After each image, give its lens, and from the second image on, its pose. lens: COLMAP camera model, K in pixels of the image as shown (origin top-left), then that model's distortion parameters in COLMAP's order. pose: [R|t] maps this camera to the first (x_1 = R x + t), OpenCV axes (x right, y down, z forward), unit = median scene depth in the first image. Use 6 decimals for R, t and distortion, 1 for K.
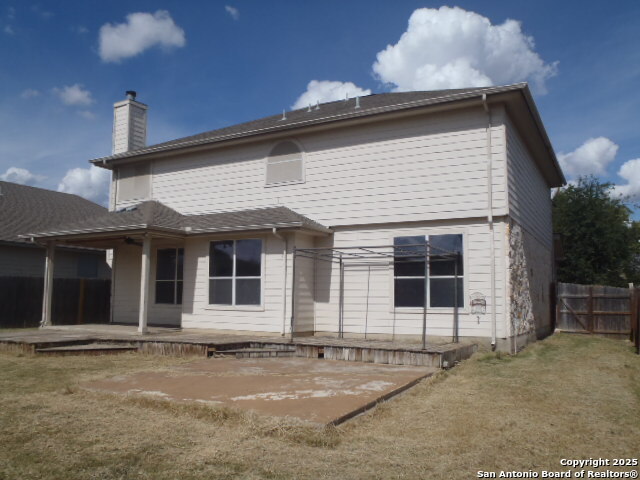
lens RADIAL K [[541.4, 0, 315.0], [0, 541.4, 239.5], [0, 0, 1]] dist [-0.050566, 0.008472]
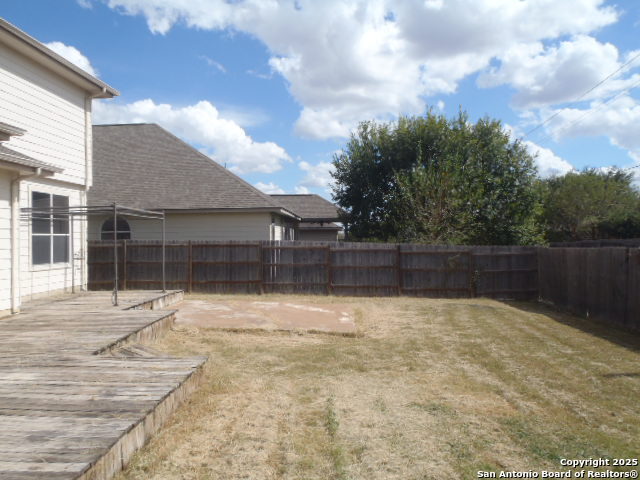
lens RADIAL K [[541.4, 0, 315.0], [0, 541.4, 239.5], [0, 0, 1]] dist [-0.050566, 0.008472]
pose [[-0.442616, -0.004902, 0.896698, -0.815388], [-0.088249, 0.995369, -0.038119, 0.064693], [-0.892358, -0.096005, -0.440999, 0.882726]]
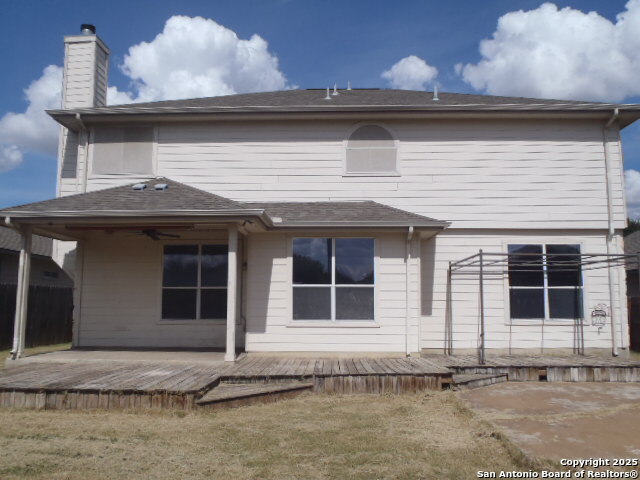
lens RADIAL K [[541.4, 0, 315.0], [0, 541.4, 239.5], [0, 0, 1]] dist [-0.050566, 0.008472]
pose [[0.887631, 0.051205, 0.457699, -0.527652], [-0.045374, 0.998688, -0.023732, 0.022488], [-0.458314, 0.000298, 0.888790, 0.299156]]
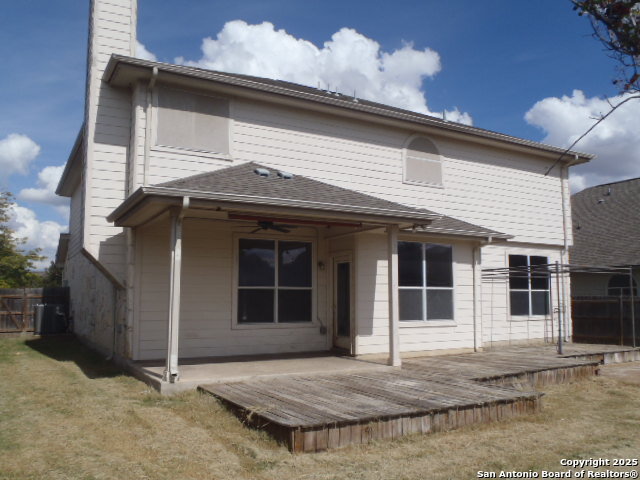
lens RADIAL K [[541.4, 0, 315.0], [0, 541.4, 239.5], [0, 0, 1]] dist [-0.050566, 0.008472]
pose [[0.523666, 0.086487, 0.847522, -0.933519], [-0.089030, 0.994942, -0.046521, 0.048771], [-0.847259, -0.051094, 0.528718, 0.688047]]
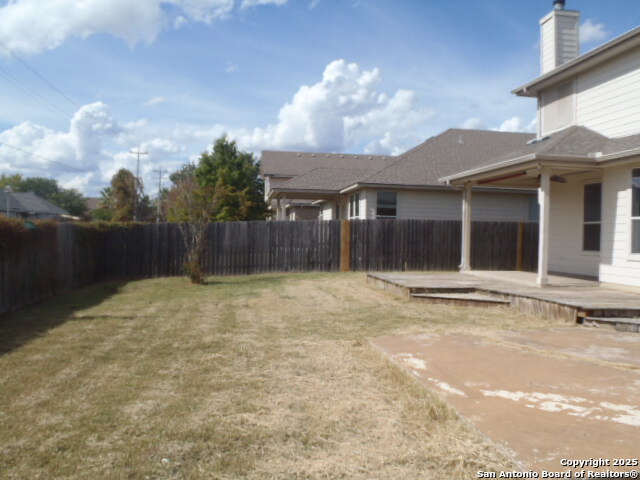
lens RADIAL K [[541.4, 0, 315.0], [0, 541.4, 239.5], [0, 0, 1]] dist [-0.050566, 0.008472]
pose [[0.613938, 0.013839, -0.789233, 0.116853], [0.068423, 0.995150, 0.070675, 0.018785], [0.786383, -0.097392, 0.610013, 0.204837]]
